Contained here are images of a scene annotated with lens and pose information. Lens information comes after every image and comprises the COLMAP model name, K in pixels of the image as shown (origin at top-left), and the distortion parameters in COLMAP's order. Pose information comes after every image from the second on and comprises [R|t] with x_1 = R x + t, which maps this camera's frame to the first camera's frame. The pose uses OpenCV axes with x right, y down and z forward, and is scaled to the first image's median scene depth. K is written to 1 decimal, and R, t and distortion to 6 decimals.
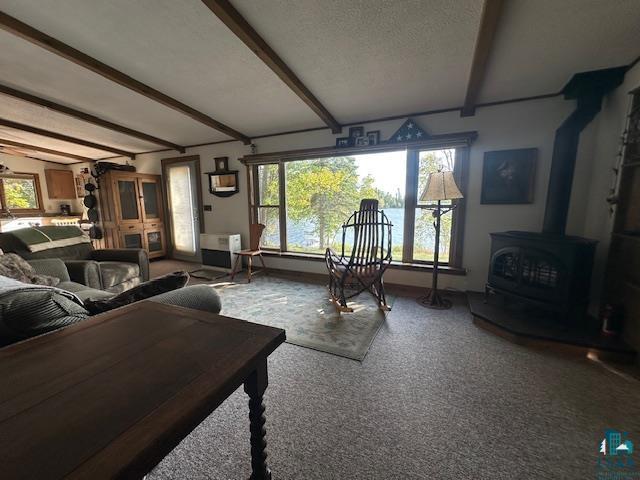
lens RADIAL K [[258.3, 0, 320.0], [0, 258.3, 240.0], [0, 0, 1]] dist [-0.000003, -0.000076]
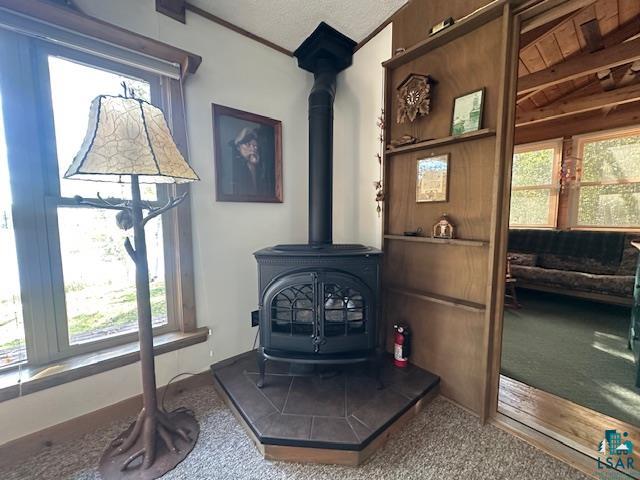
lens RADIAL K [[258.3, 0, 320.0], [0, 258.3, 240.0], [0, 0, 1]] dist [-0.000003, -0.000076]
pose [[0.437531, -0.072477, 0.896278, 0.245734], [0.133088, 0.990988, 0.015166, -0.040669], [-0.889300, 0.112648, 0.443234, 0.628668]]
